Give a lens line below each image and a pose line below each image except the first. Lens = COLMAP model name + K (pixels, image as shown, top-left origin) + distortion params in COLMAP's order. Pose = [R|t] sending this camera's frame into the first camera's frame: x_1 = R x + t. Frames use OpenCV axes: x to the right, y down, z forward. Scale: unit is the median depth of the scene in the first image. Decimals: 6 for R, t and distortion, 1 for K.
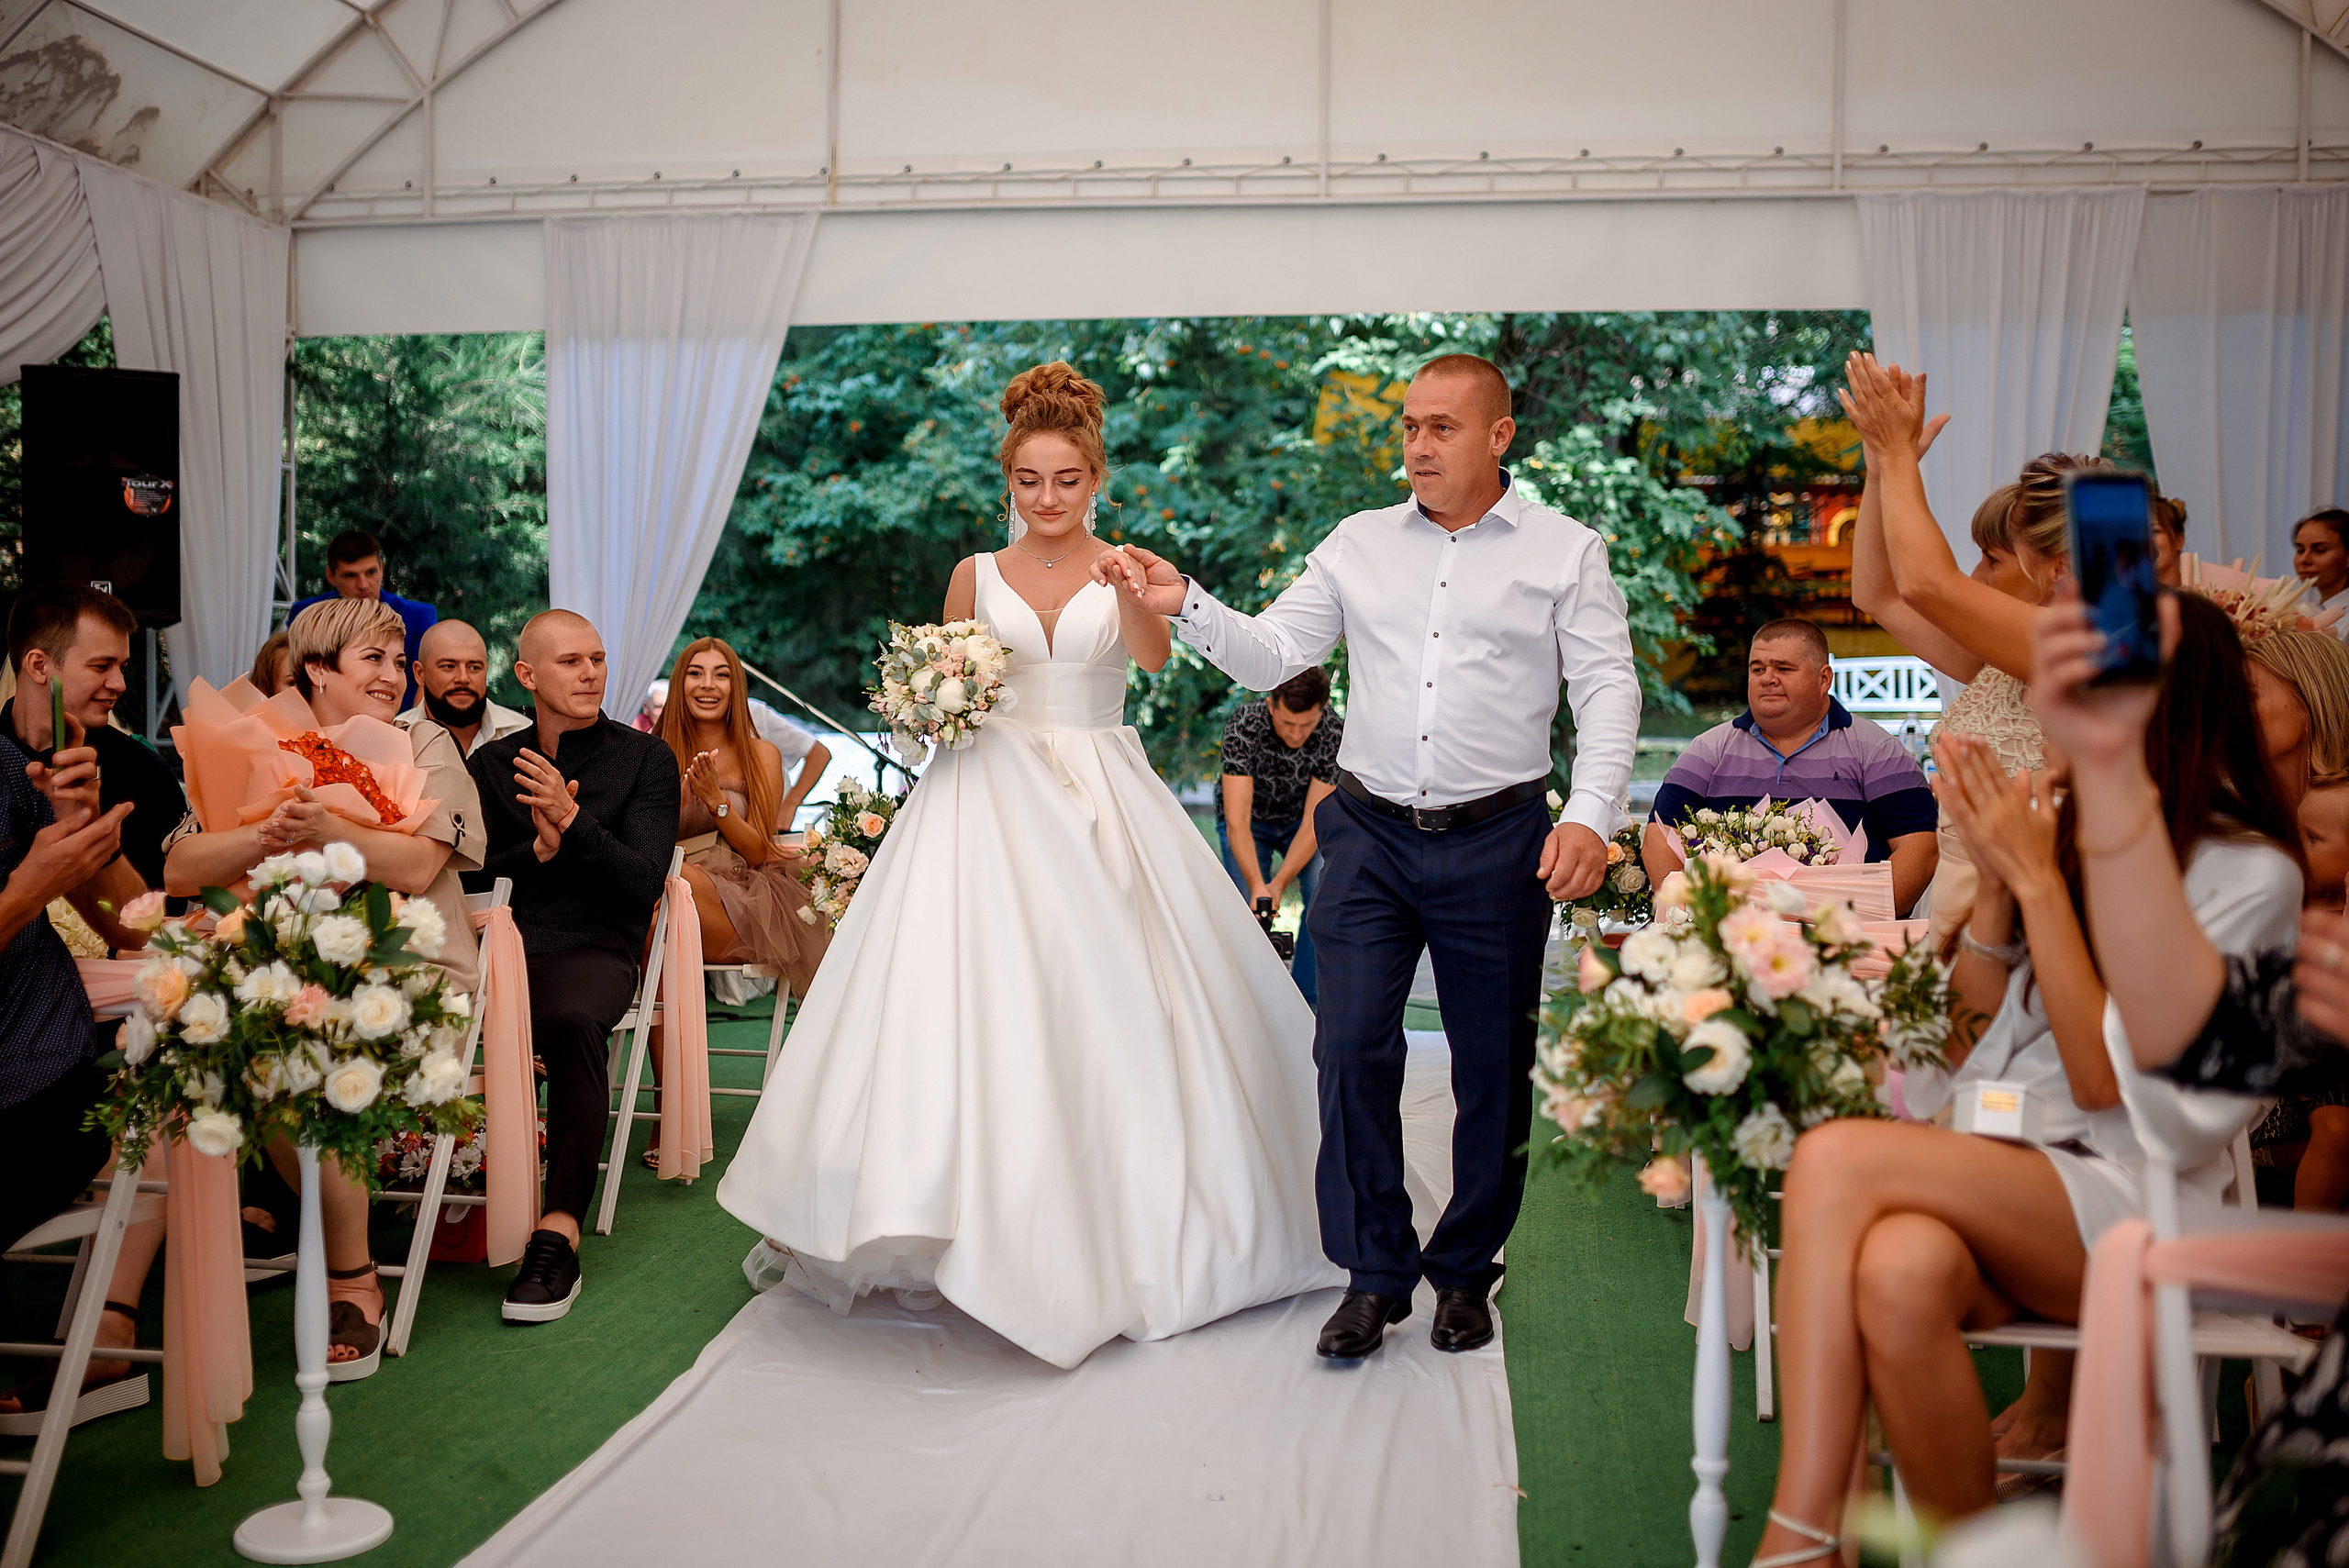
lens RADIAL K [[2432.0, 0, 1169.8], [0, 2432.0, 789.0], [0, 0, 1]] dist [-0.020464, 0.000000]
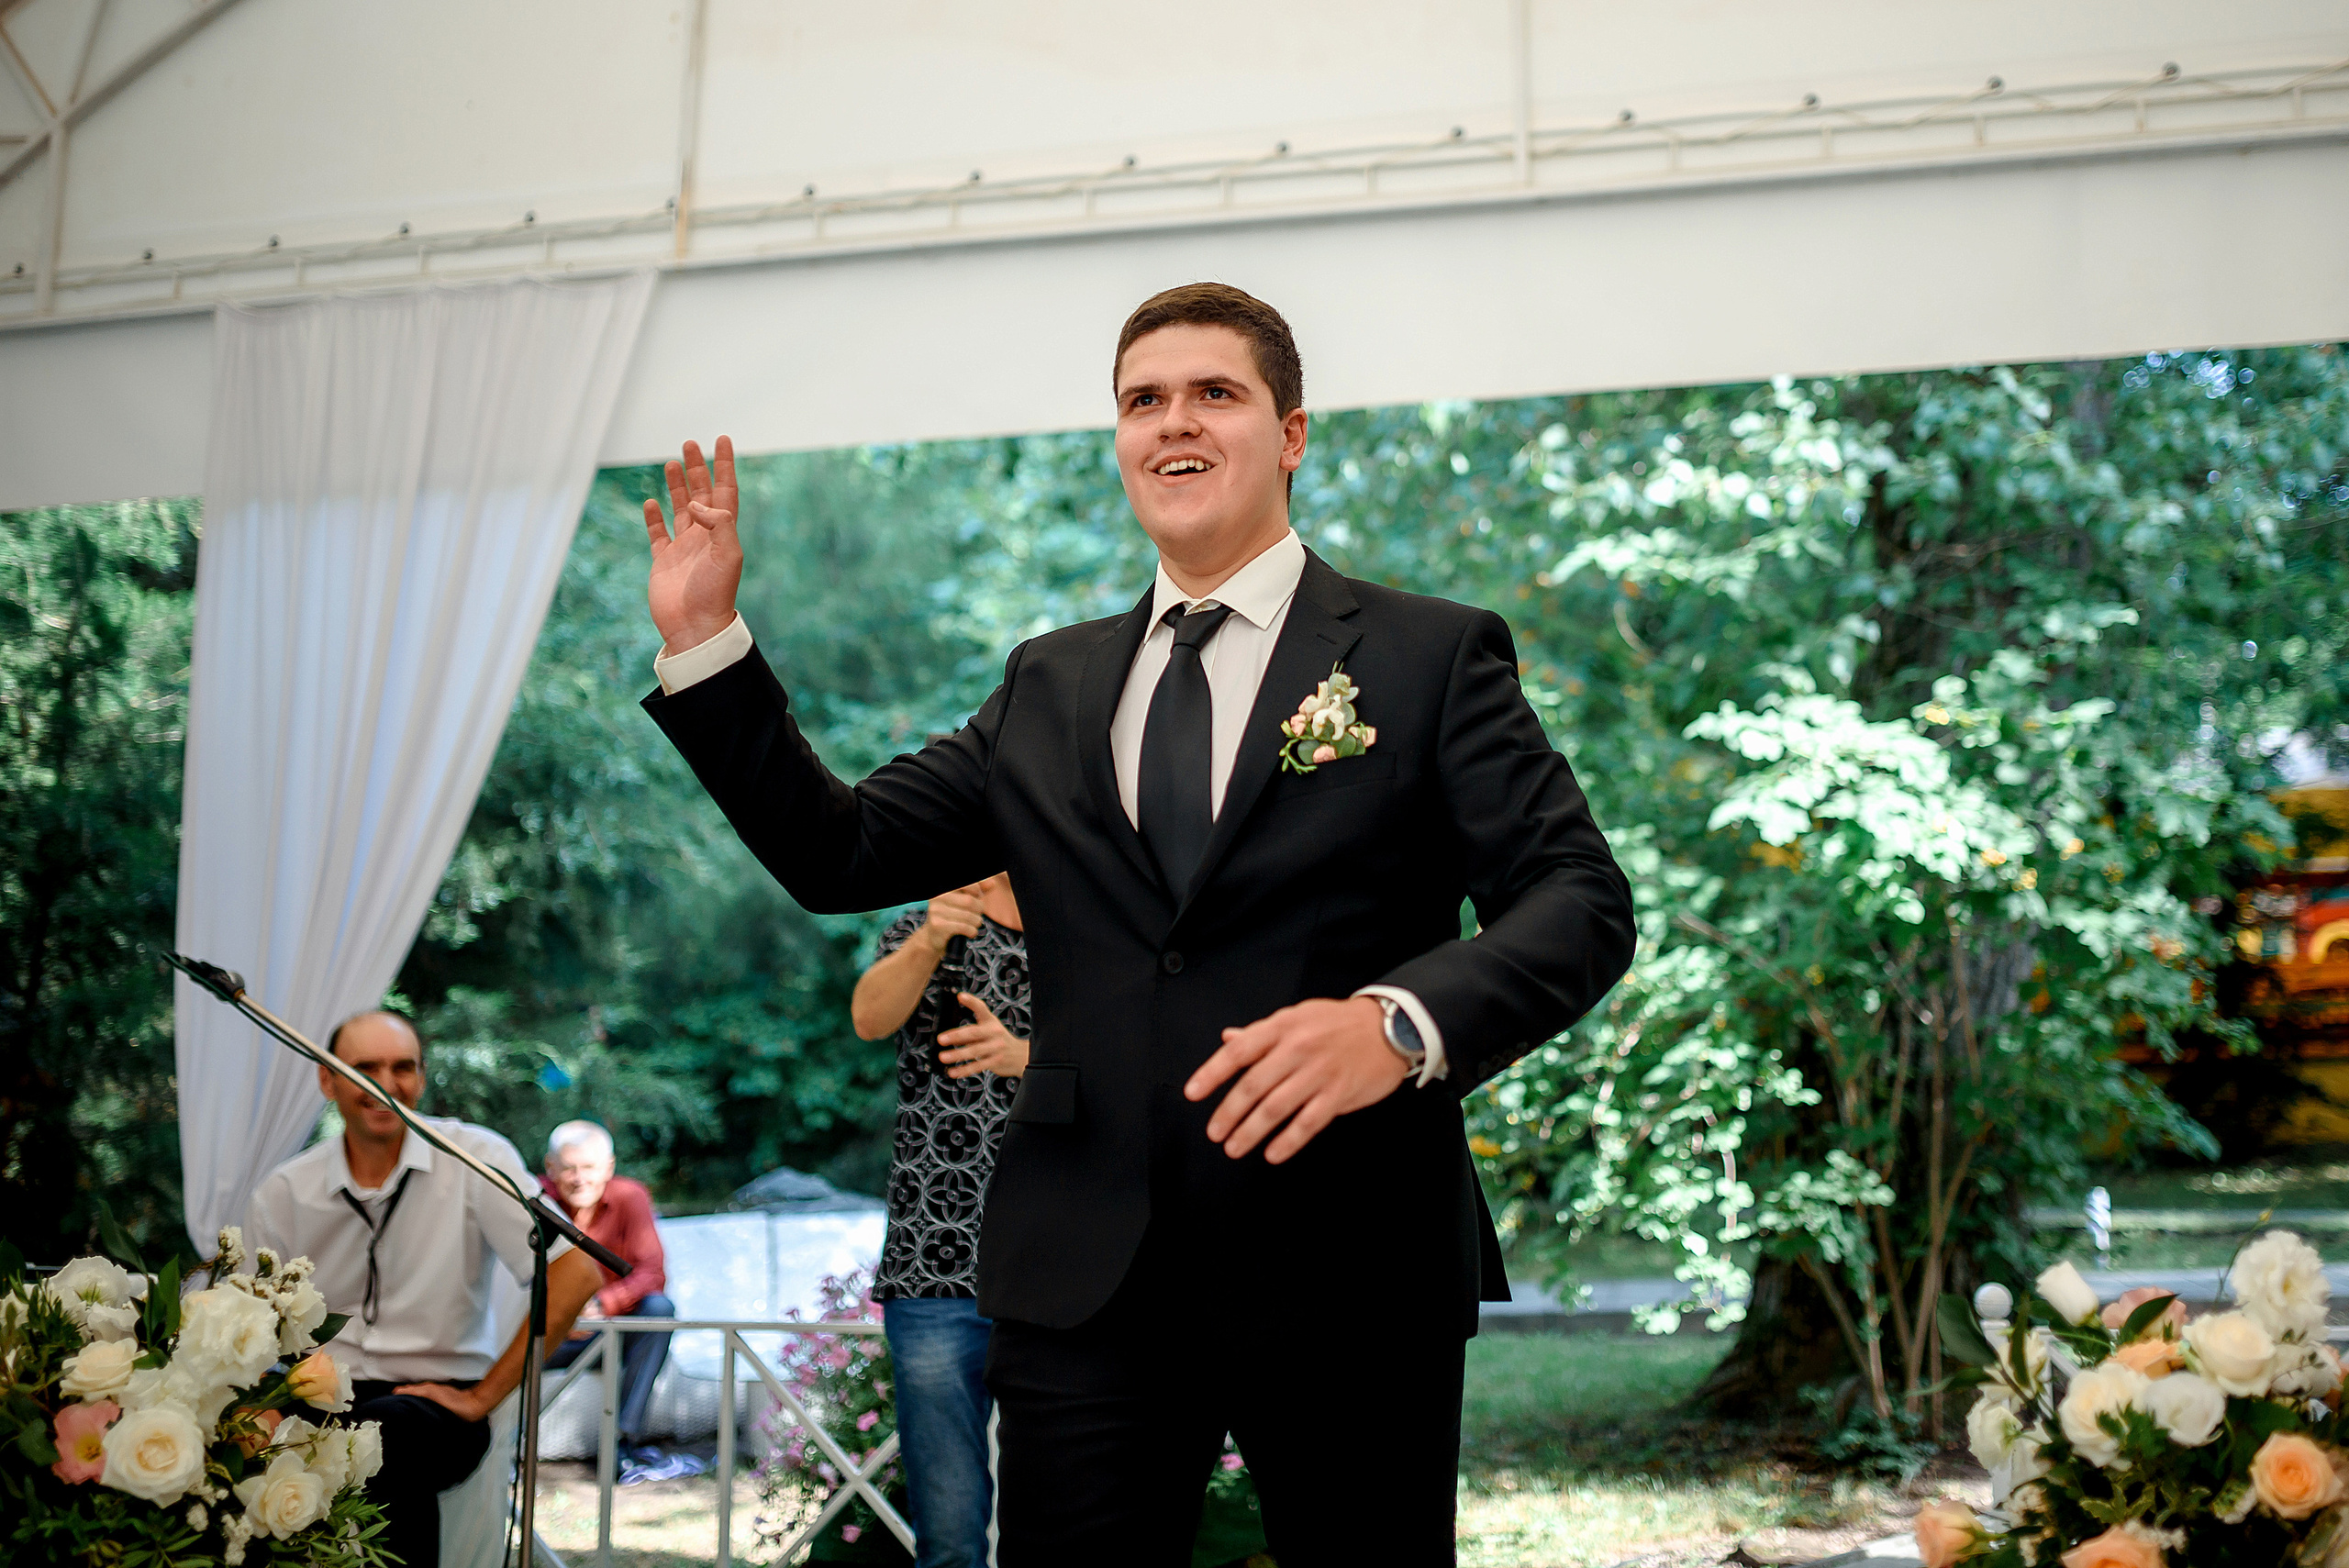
lens RADIAL K [[2680.3, 0, 1297.8], [0, 2680.3, 648.1], [0, 0, 1]] dist [-0.042475, 0.000000]
pose [[0.996563, -0.028179, -0.077900, 0.054640], [0.009043, 0.971754, -0.235823, 0.002149], [0.082345, 0.234307, 0.968669, 0.412216]]
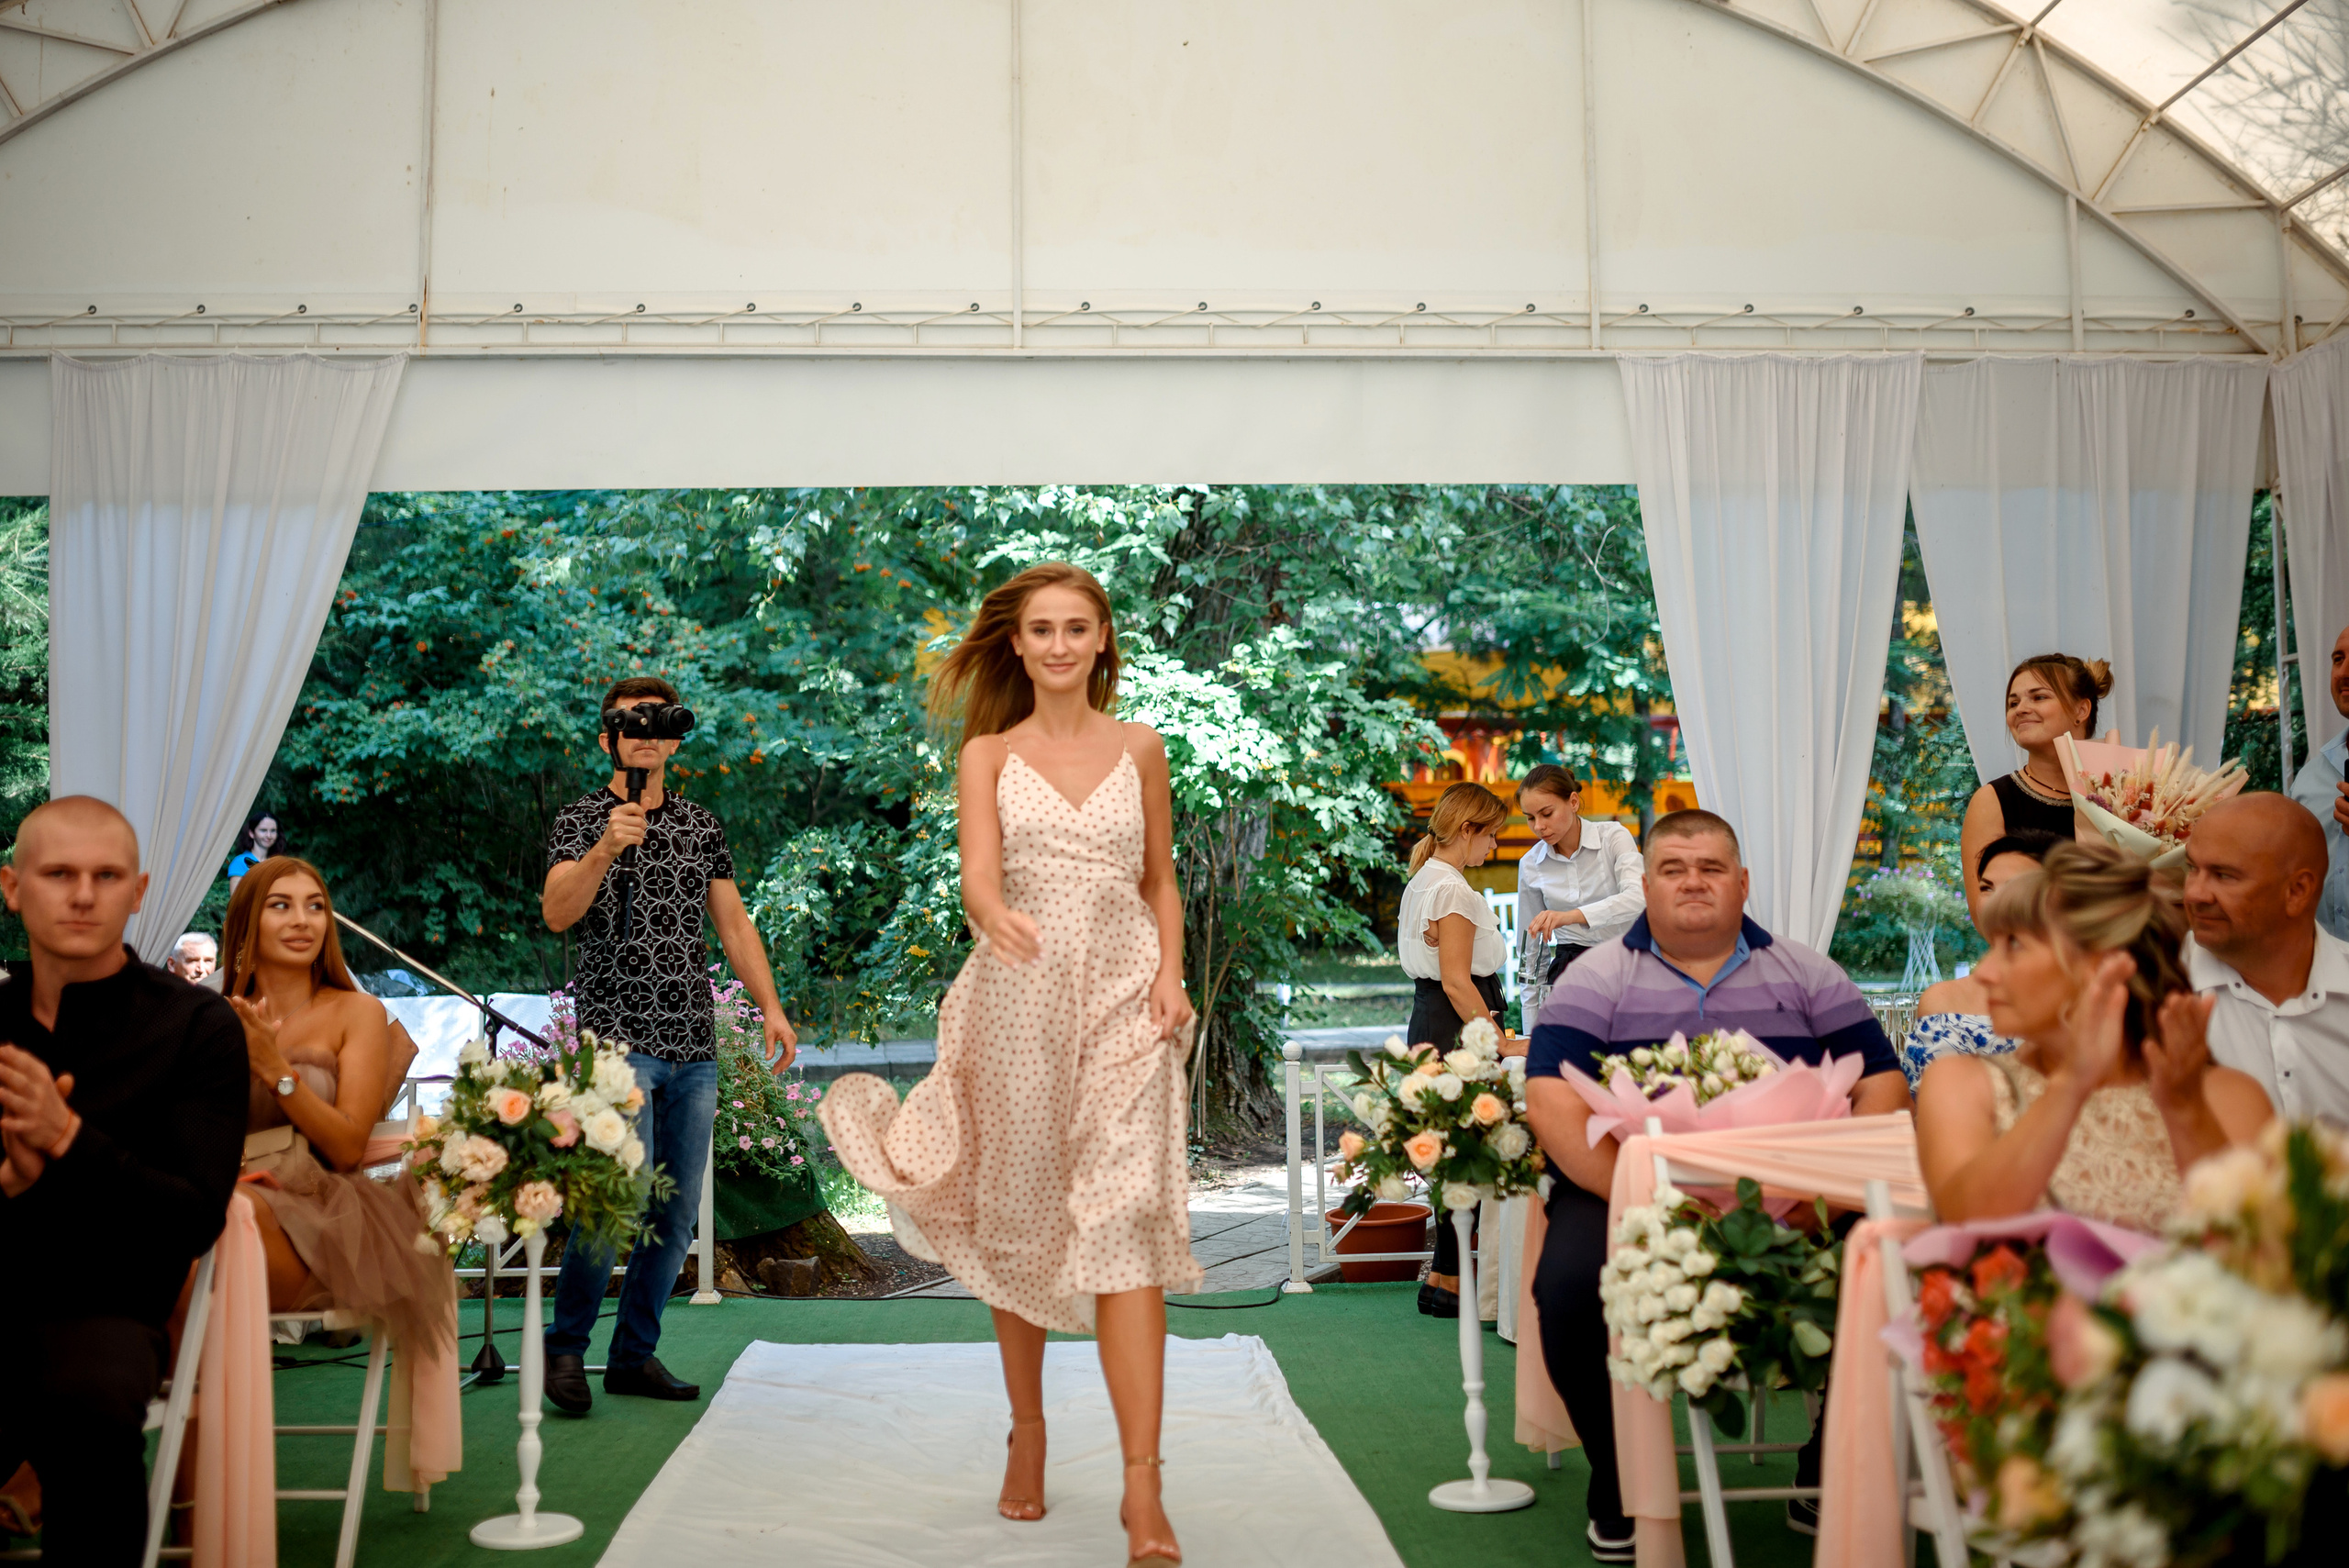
lens RADIAL K [[2432.0, 0, 1179.1], [0, 2432.0, 754.0], [0, 0, 1]] dist [-0.020464, 0.000000]
pose [[0.982568, -0.005354, 0.185829, -0.039987], [0.027560, 0.992735, -0.117121, 0.000621], [-0.183852, 0.120201, 0.975577, 0.162374]]
